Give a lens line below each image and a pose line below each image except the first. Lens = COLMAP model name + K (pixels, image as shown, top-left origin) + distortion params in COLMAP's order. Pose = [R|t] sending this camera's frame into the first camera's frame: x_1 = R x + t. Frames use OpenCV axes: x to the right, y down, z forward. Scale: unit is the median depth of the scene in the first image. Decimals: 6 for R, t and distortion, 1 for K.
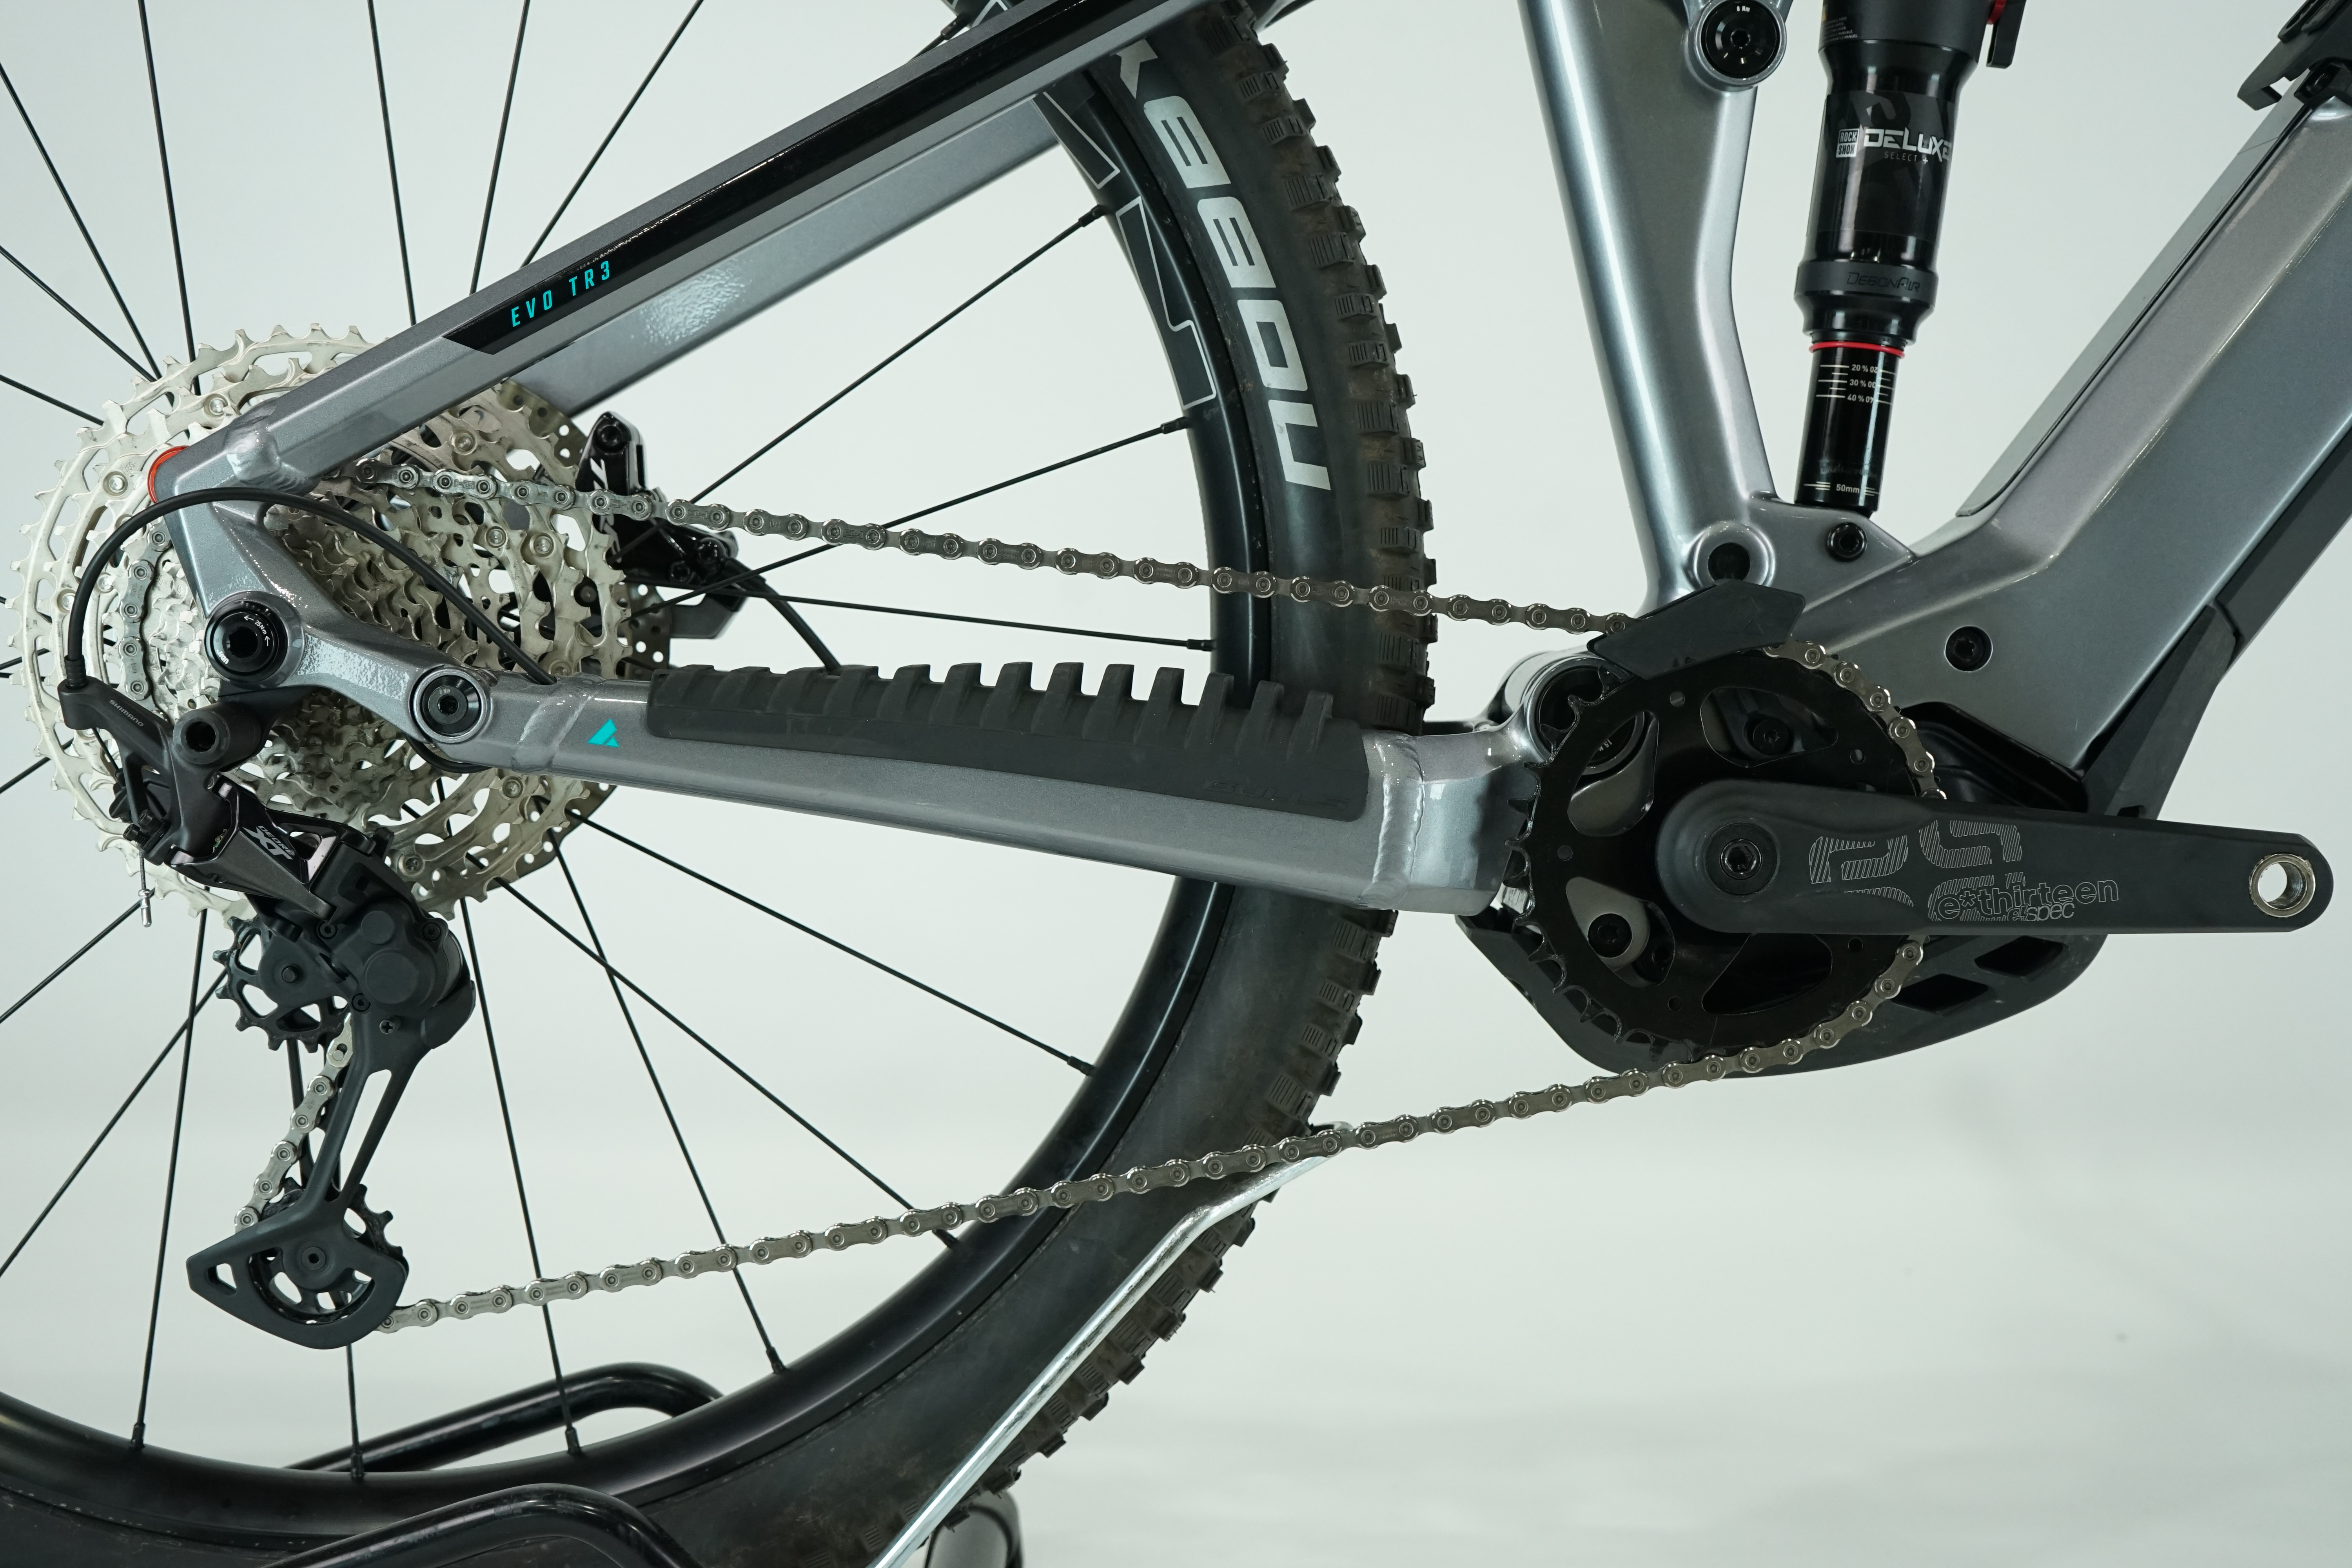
lens RADIAL K [[2708.7, 0, 1176.0], [0, 2708.7, 784.0], [0, 0, 1]] dist [-0.000221, 0.005654]
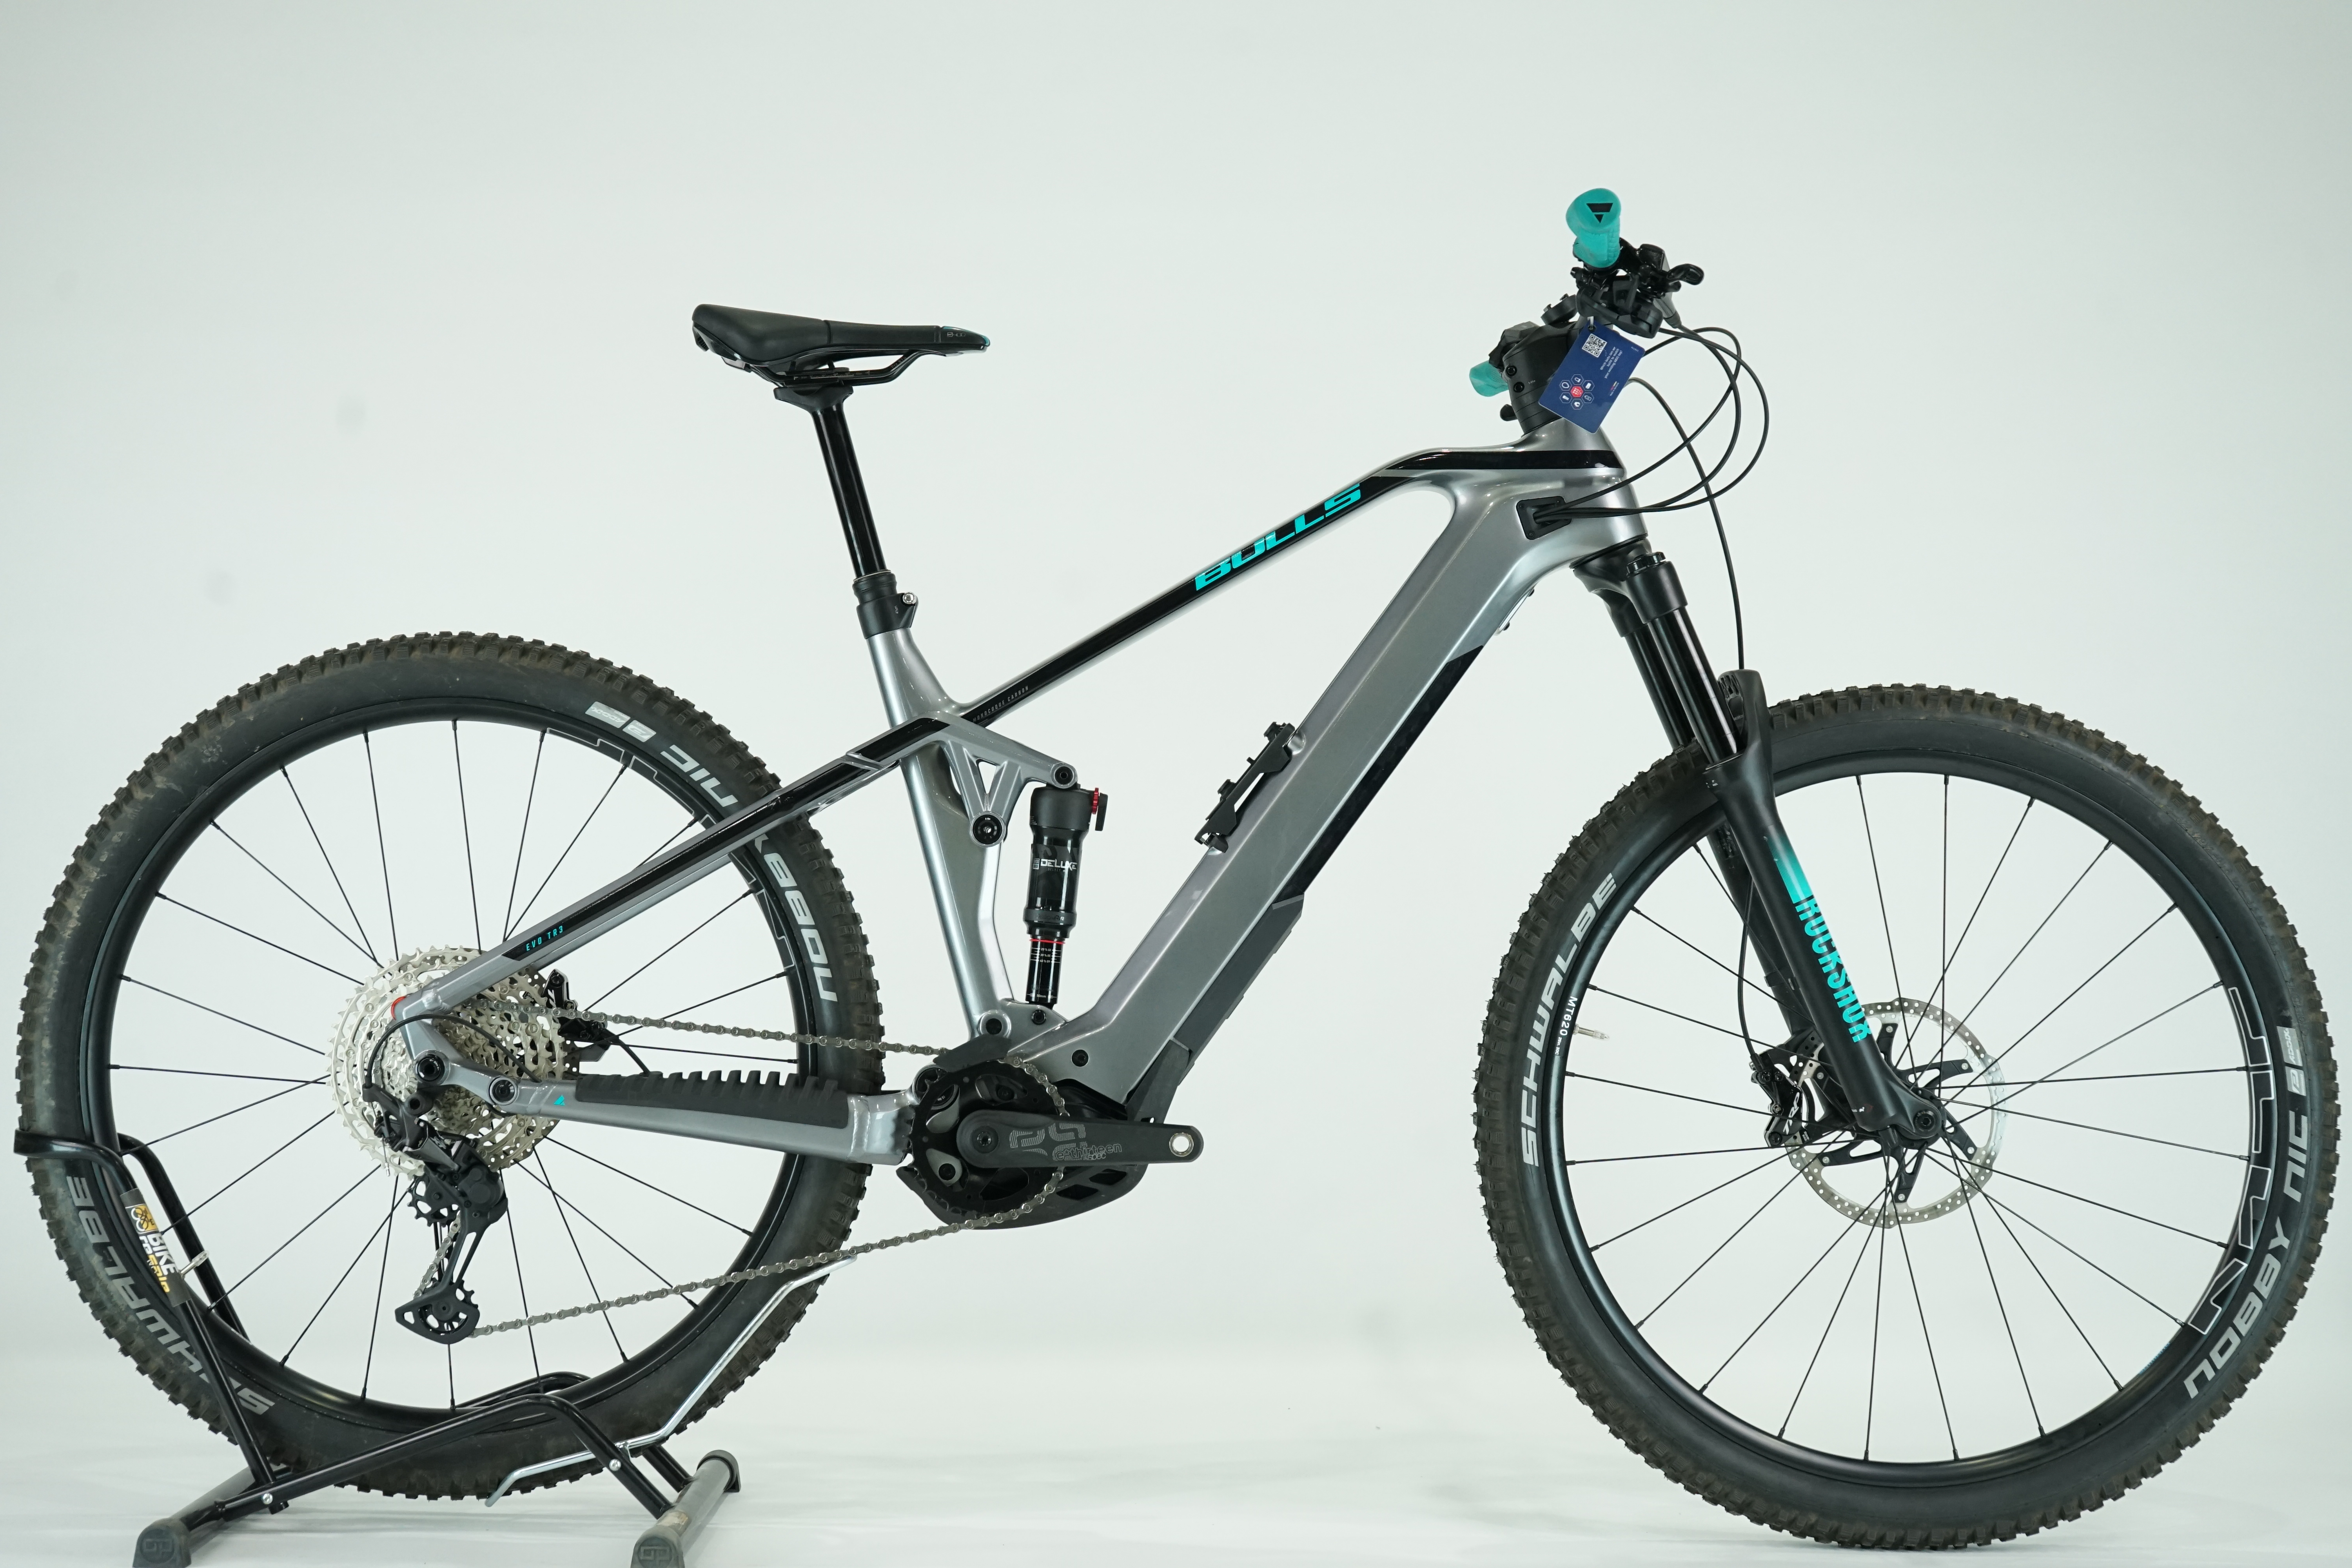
lens RADIAL K [[3285.9, 0, 1176.0], [0, 3285.9, 784.0], [0, 0, 1]] dist [0.017767, -0.834926]
pose [[0.999615, -0.017956, 0.021140, 0.316164], [0.020324, 0.992838, -0.117725, 0.061495], [-0.018875, 0.118109, 0.992821, -2.143239]]
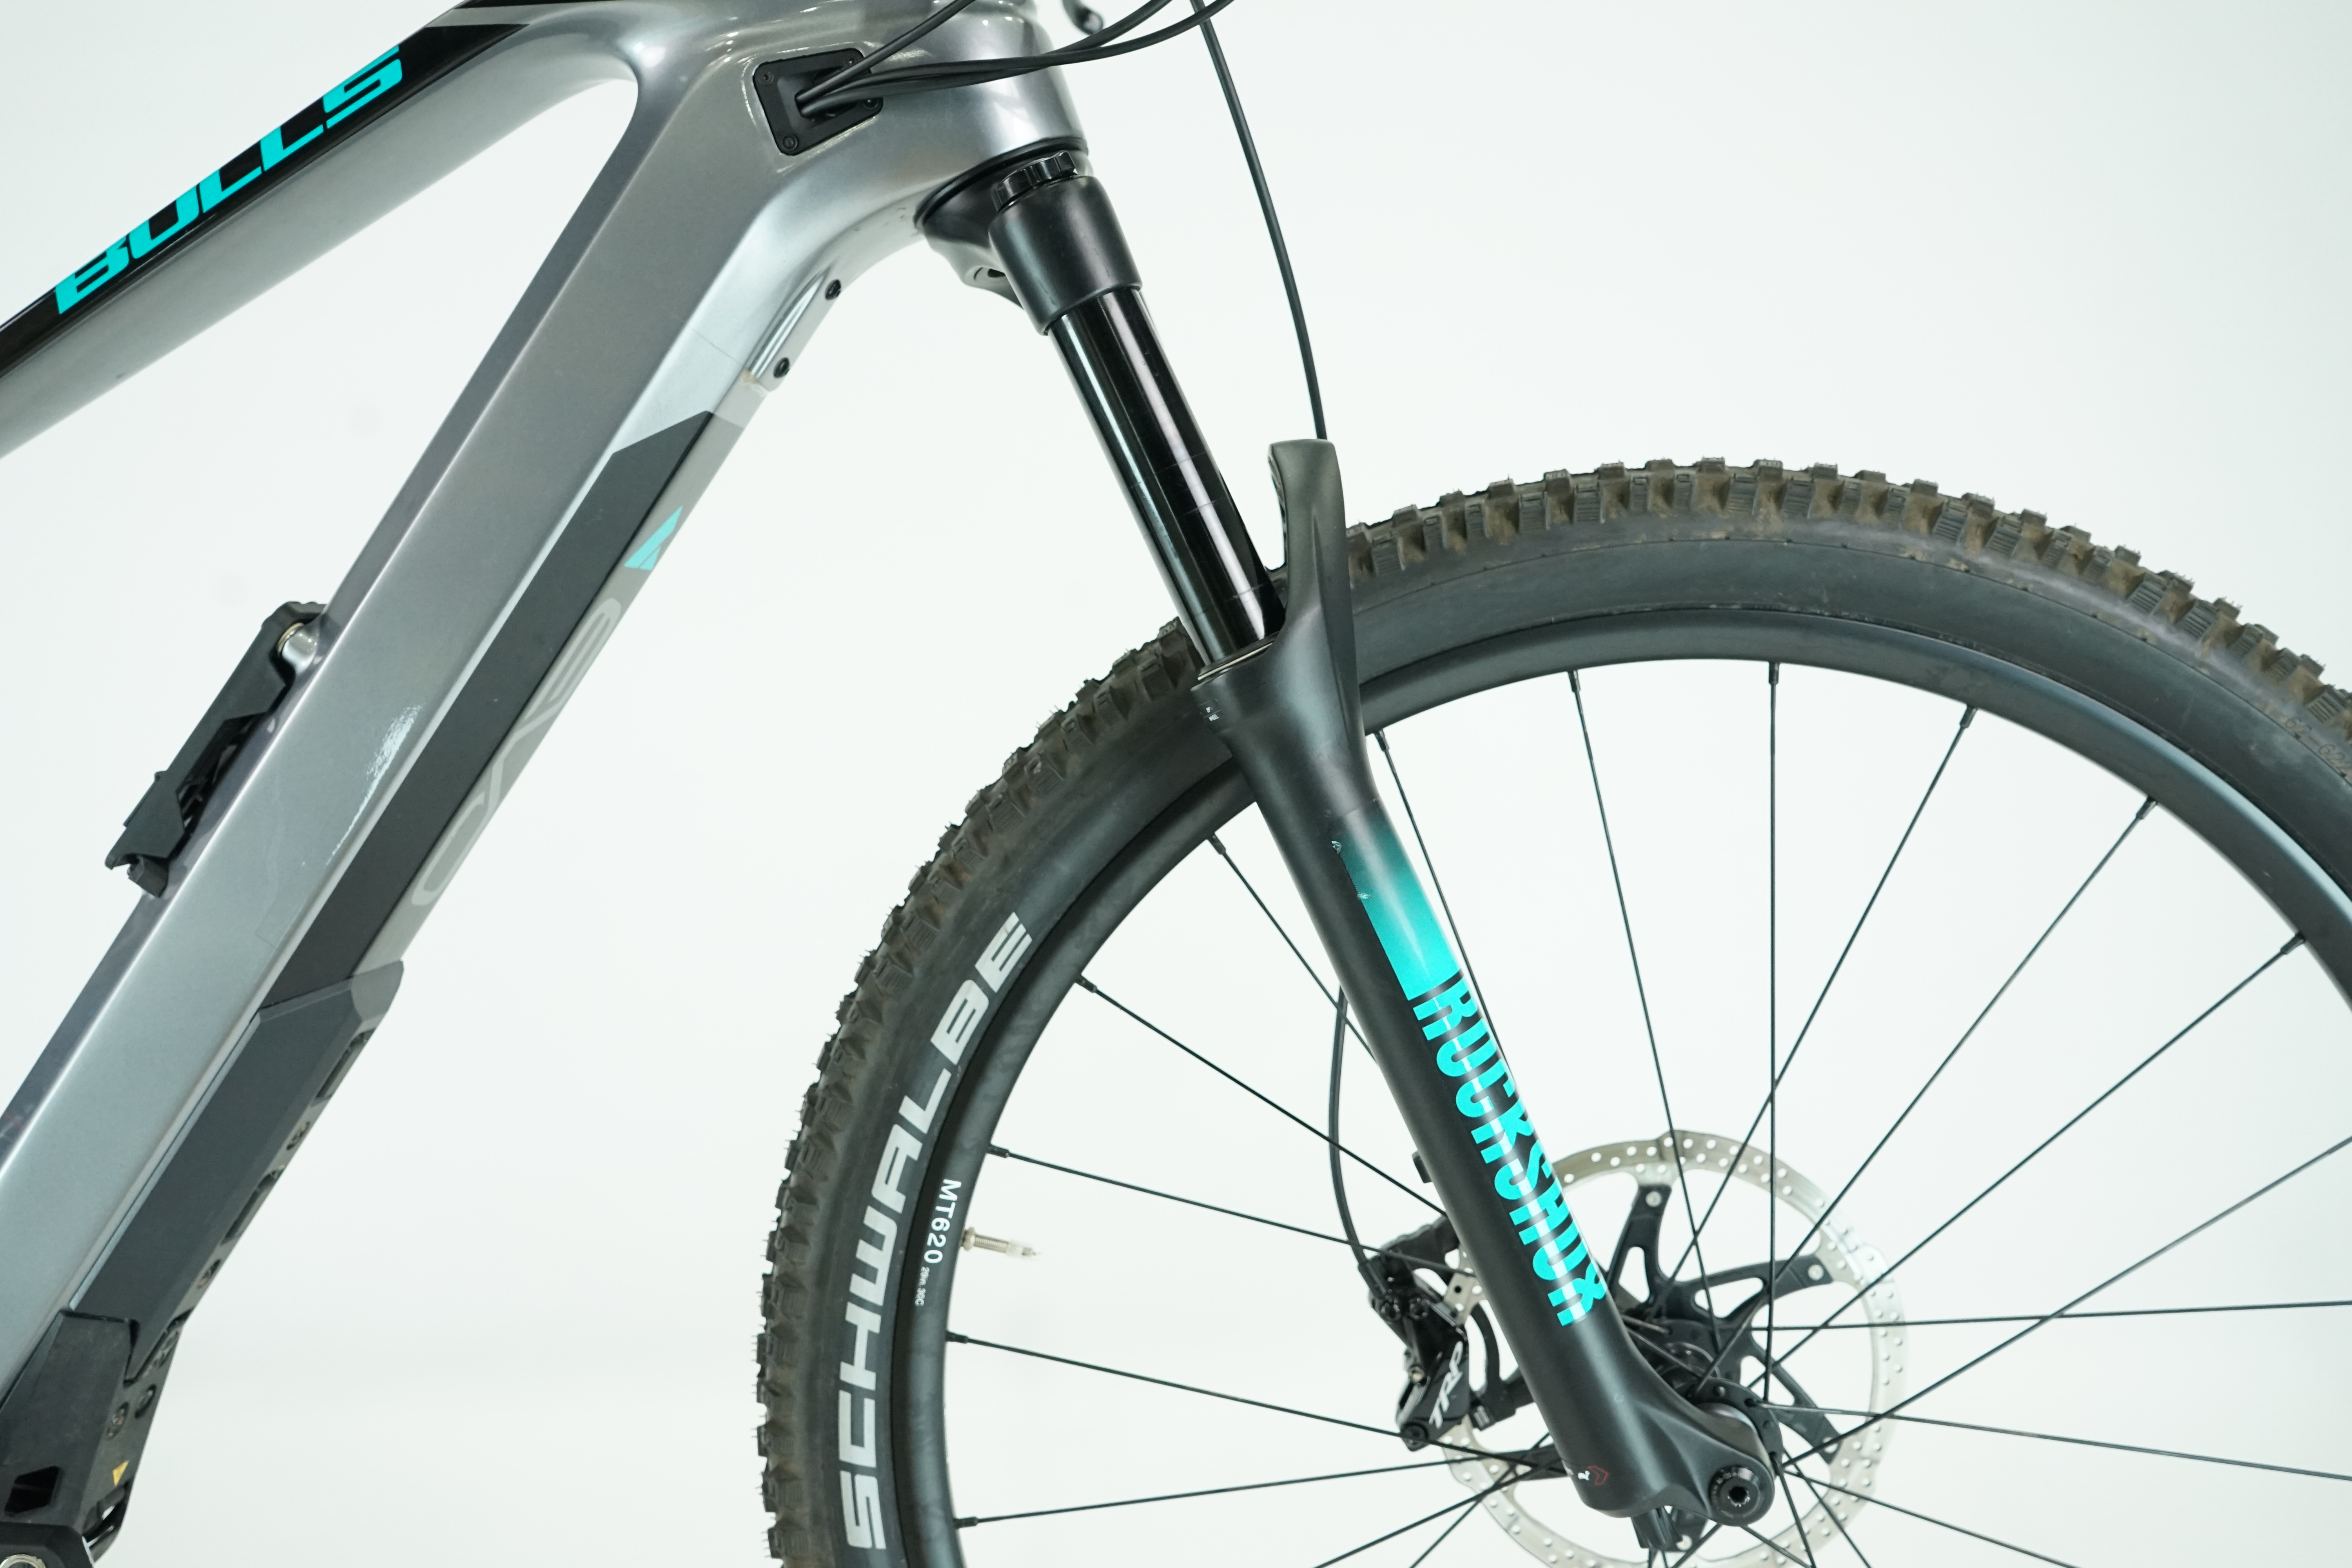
lens RADIAL K [[1963.3, 0, 1176.0], [0, 1963.3, 784.0], [0, 0, 1]] dist [0.002748, -0.096540]
pose [[0.998263, -0.055224, -0.020513, 0.878791], [0.054889, 0.998355, -0.016537, -0.249374], [0.021392, 0.015383, 0.999653, 0.114433]]
